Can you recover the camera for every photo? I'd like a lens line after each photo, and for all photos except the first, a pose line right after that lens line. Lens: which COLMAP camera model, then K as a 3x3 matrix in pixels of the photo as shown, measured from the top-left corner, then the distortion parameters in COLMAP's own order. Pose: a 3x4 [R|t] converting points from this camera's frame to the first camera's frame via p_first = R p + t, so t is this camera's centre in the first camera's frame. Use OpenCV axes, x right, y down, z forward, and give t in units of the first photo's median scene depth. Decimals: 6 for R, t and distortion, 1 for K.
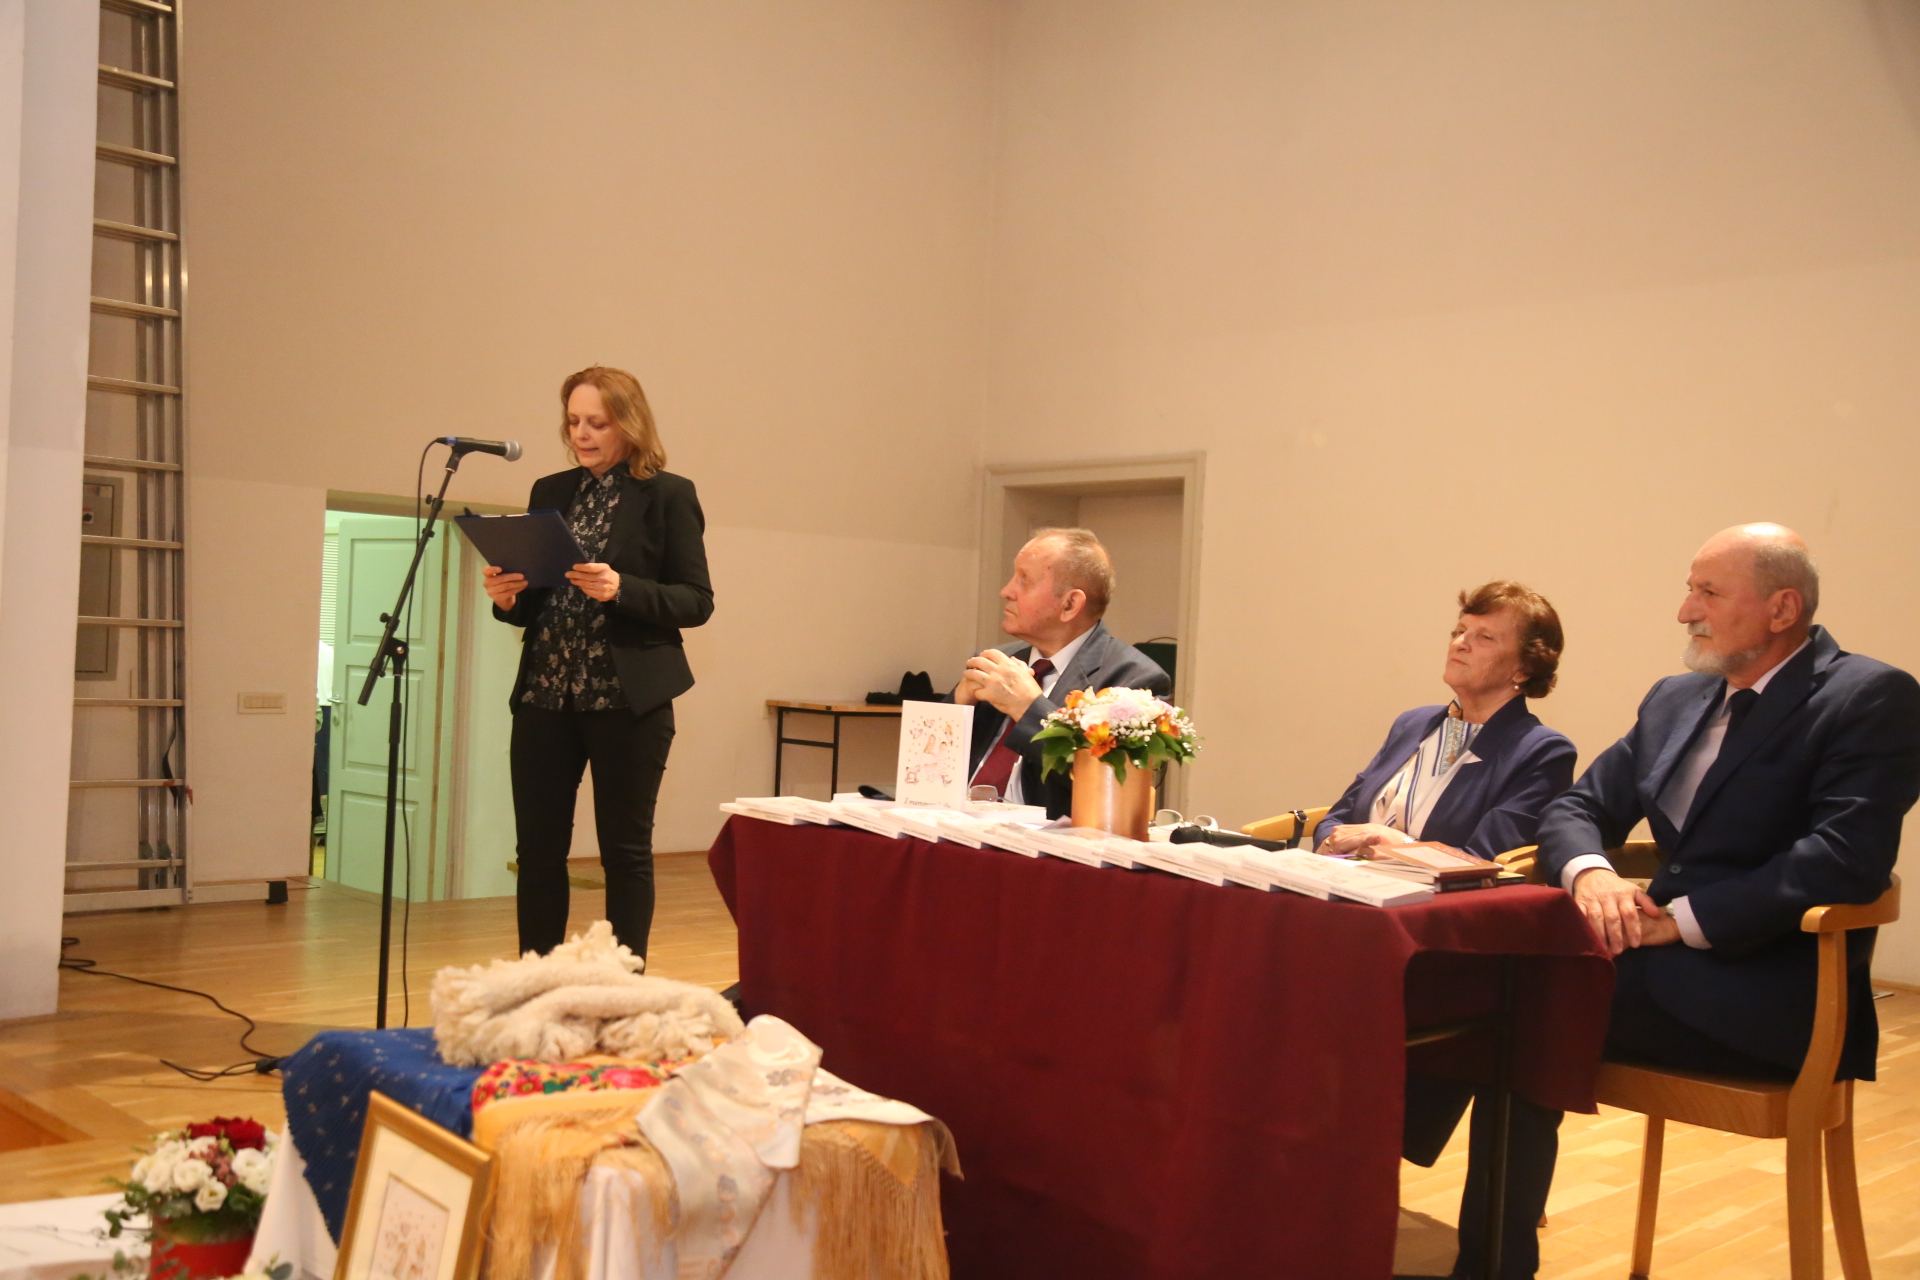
lens RADIAL K [[1977.7, 0, 960.0], [0, 1977.7, 640.0], [0, 0, 1]] dist [-0.001173, -0.002255]
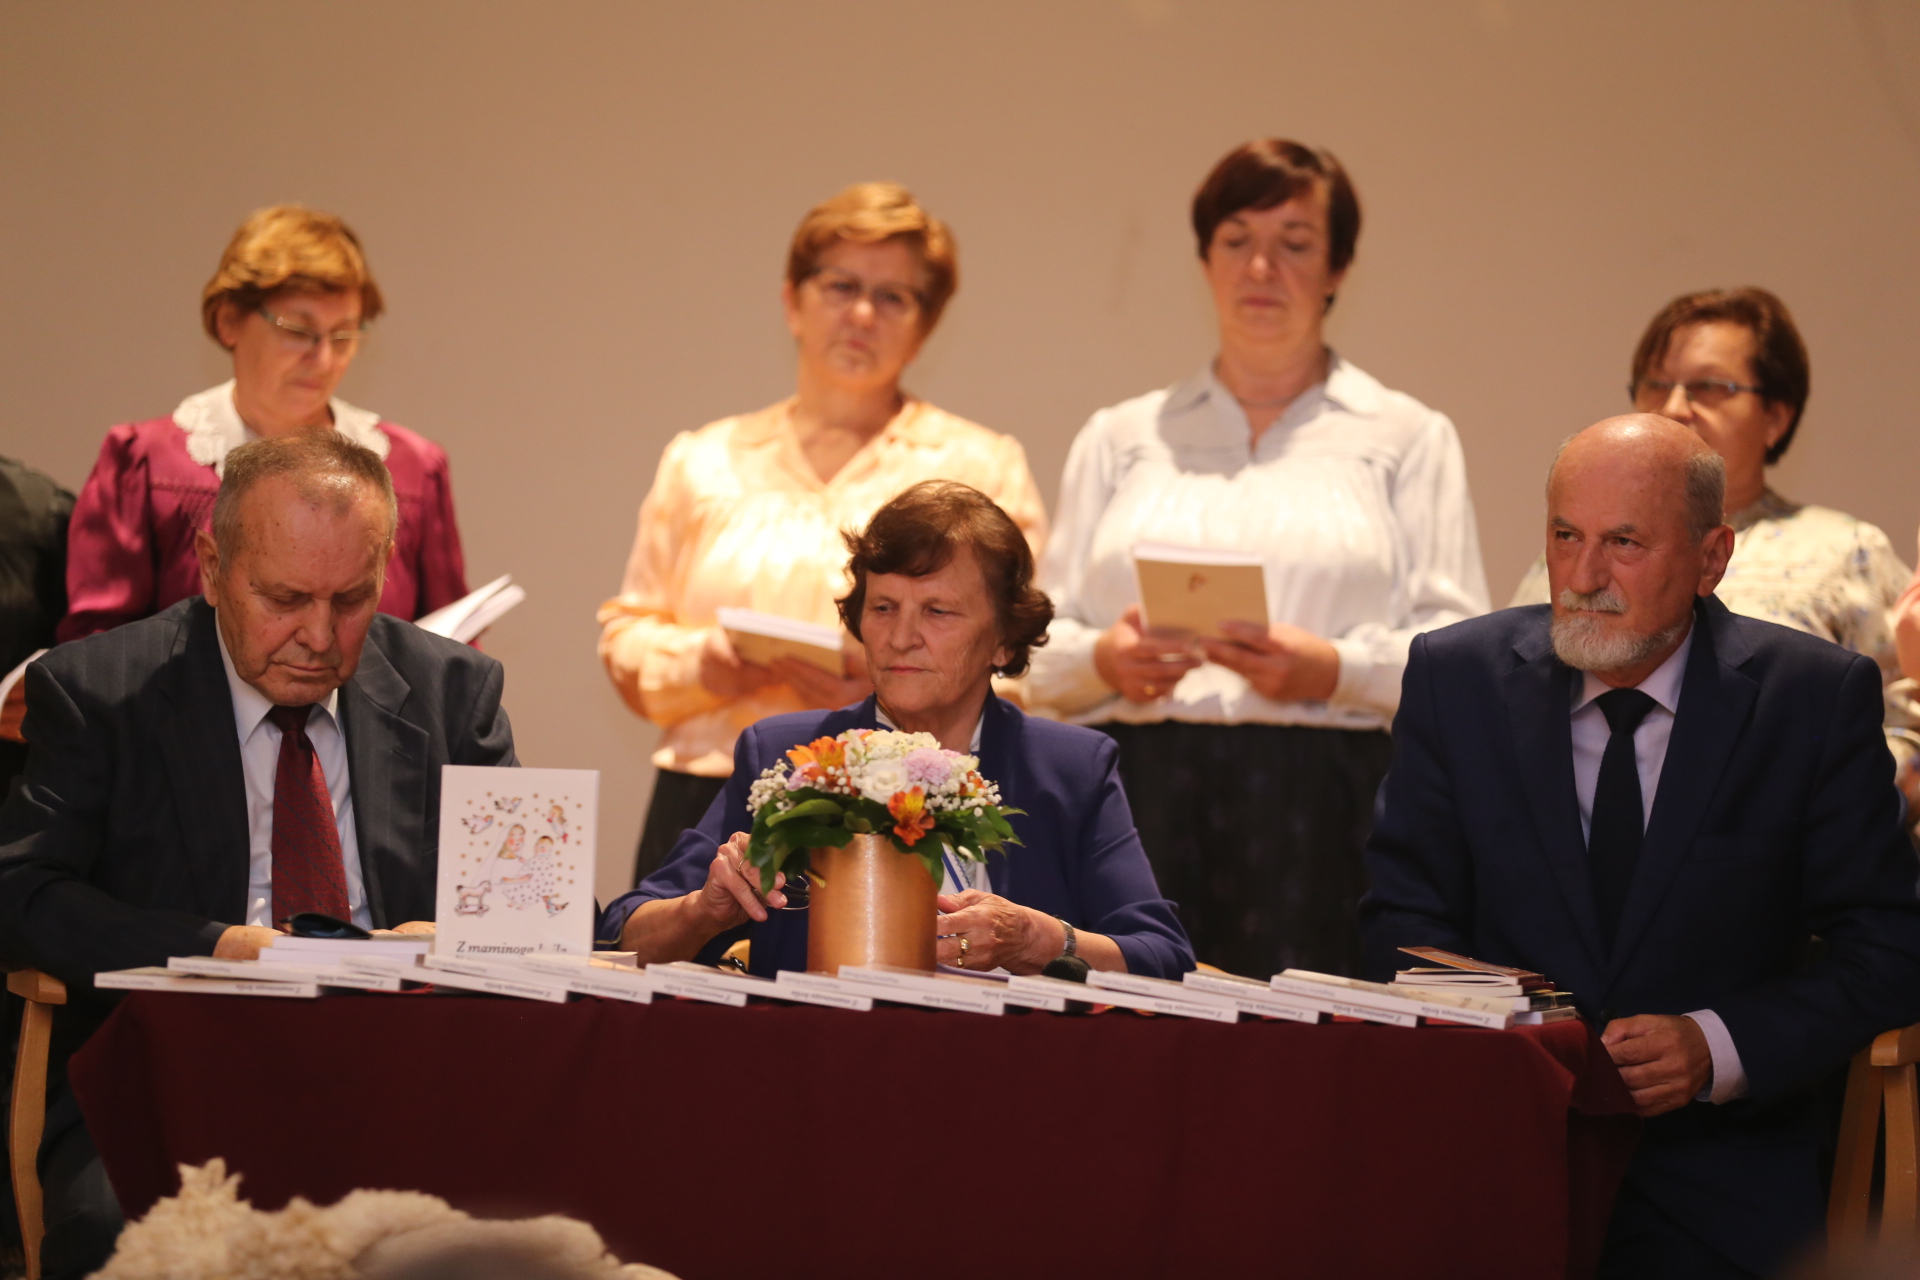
lens RADIAL K [[9145.8, 0, 960.0], [0, 9145.8, 640.0], [0, 0, 1]] dist [0.079130, 2.037149]
pose [[0.854926, -0.025812, 0.518107, -1.316833], [0.017936, 0.999635, 0.020204, -0.057530], [-0.518439, -0.007980, 0.855077, -1.350574]]
